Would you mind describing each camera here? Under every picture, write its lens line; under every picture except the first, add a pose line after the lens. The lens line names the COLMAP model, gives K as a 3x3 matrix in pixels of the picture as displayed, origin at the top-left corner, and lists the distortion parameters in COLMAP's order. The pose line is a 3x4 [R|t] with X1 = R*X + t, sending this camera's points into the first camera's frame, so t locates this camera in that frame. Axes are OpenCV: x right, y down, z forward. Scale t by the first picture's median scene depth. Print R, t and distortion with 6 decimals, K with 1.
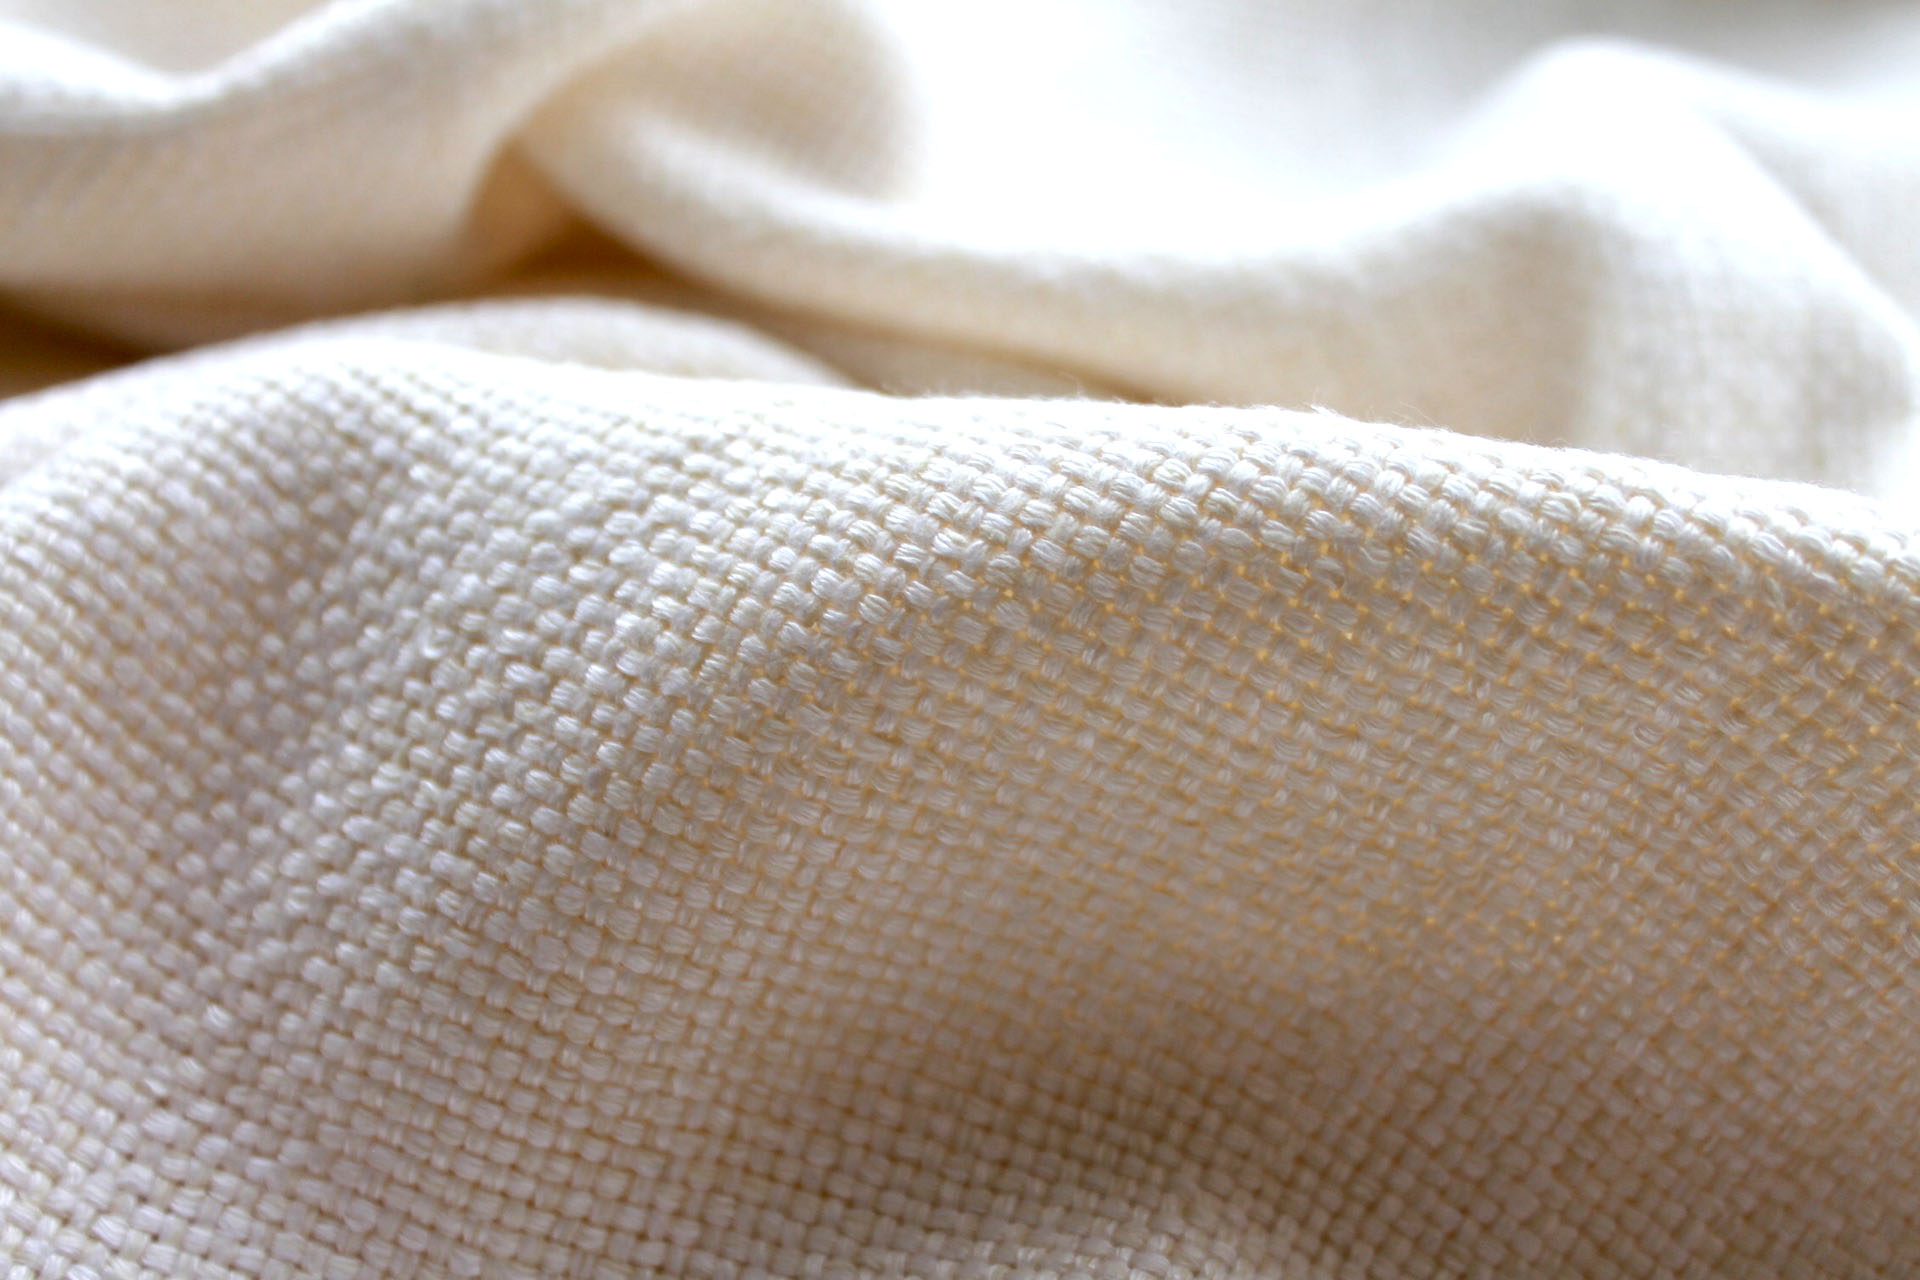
lens RADIAL K [[2950.7, 0, 960.0], [0, 2950.7, 640.0], [0, 0, 1]] dist [-0.036585, 0.000724]
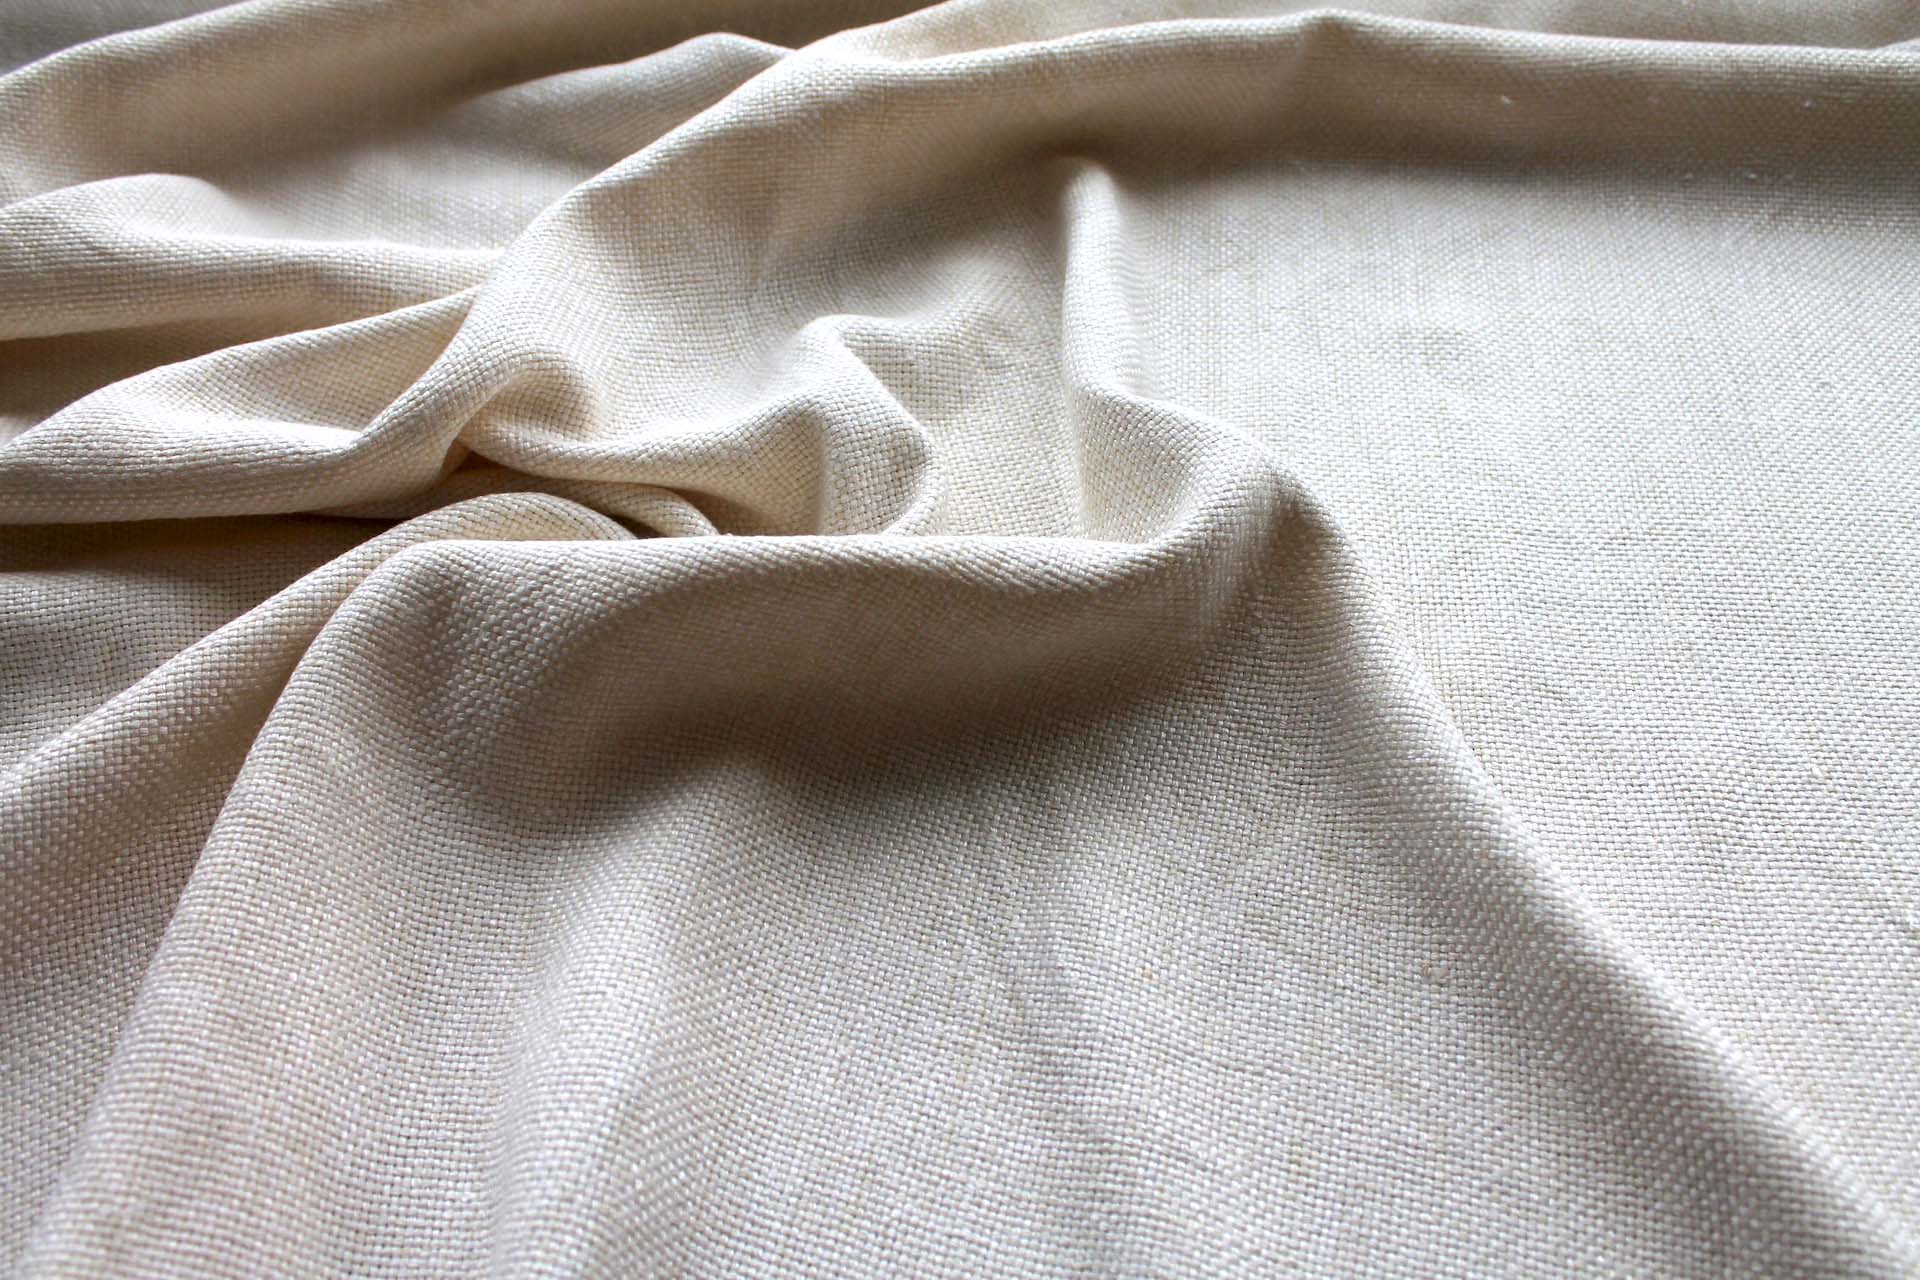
lens RADIAL K [[1686.3, 0, 960.0], [0, 1686.3, 640.0], [0, 0, 1]] dist [-0.118745, 0.001528]
pose [[0.969027, -0.176597, 0.172629, 0.019139], [0.148026, 0.974888, 0.166378, -0.238391], [-0.197676, -0.135672, 0.970833, -0.996636]]
